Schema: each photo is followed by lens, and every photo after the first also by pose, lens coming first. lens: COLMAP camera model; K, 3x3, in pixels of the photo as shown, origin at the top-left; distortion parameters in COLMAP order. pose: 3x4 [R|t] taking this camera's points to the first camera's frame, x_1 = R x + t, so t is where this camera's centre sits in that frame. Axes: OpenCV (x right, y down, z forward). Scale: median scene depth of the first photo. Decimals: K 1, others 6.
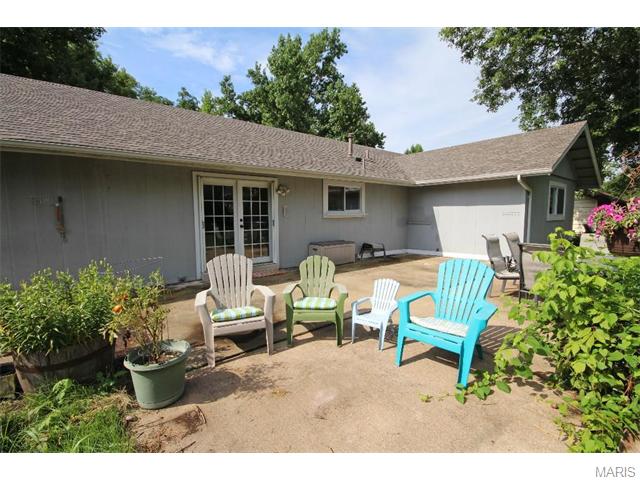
lens RADIAL K [[303.7, 0, 320.0], [0, 303.7, 240.0], [0, 0, 1]] dist [-0.000793, -0.000160]
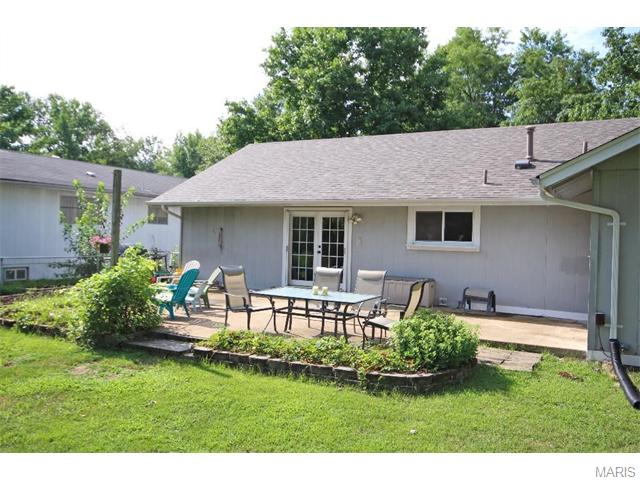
lens RADIAL K [[536.8, 0, 320.0], [0, 536.8, 240.0], [0, 0, 1]] dist [0.031009, 0.004277]
pose [[0.379011, 0.025377, -0.925044, 1.380071], [-0.105992, 0.994236, -0.016152, -0.049208], [0.919302, 0.104169, 0.379516, 0.203917]]
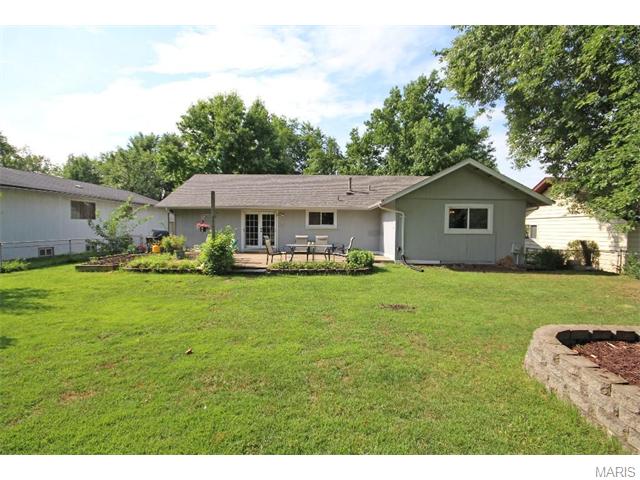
lens RADIAL K [[296.2, 0, 319.8], [0, 296.2, 258.3], [0, 0, 1]] dist [-0.012489, -0.000488]
pose [[0.777081, 0.078327, -0.624508, 1.347971], [-0.067468, 0.996875, 0.041079, 0.035973], [0.625774, 0.010212, 0.779937, -0.447452]]
